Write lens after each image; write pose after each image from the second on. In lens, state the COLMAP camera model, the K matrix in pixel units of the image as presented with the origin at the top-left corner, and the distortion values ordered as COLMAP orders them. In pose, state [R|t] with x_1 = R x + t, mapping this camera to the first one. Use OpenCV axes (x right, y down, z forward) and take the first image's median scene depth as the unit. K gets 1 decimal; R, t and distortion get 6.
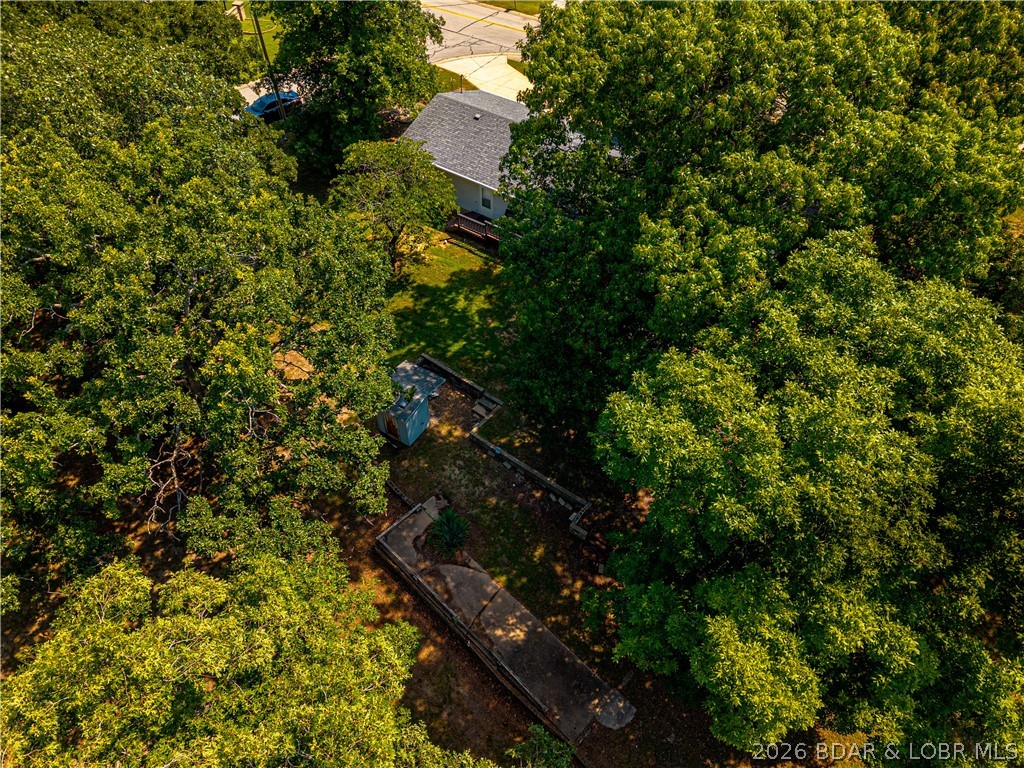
lens RADIAL K [[691.9, 0, 512.0], [0, 691.9, 384.0], [0, 0, 1]] dist [0.060148, -0.043561]
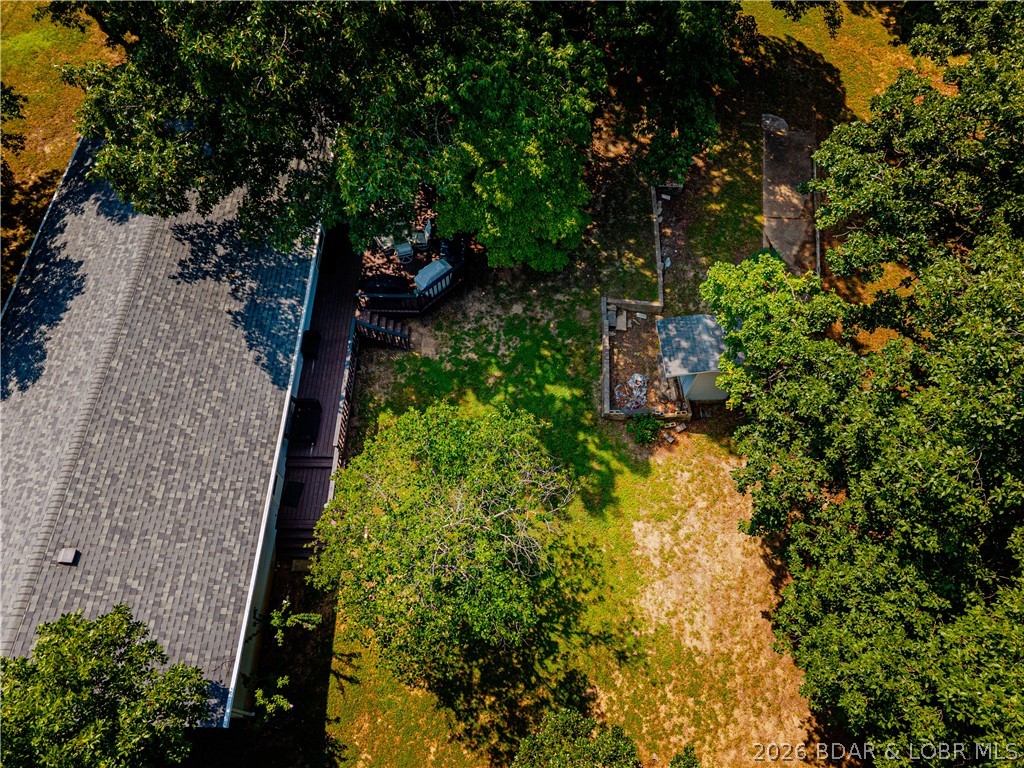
lens RADIAL K [[691.9, 0, 512.0], [0, 691.9, 384.0], [0, 0, 1]] dist [0.060148, -0.043561]
pose [[-0.561725, -0.733335, 0.382995, -0.353153], [0.585684, -0.025520, 0.810138, -0.727117], [-0.584328, 0.679388, 0.443838, 0.805035]]
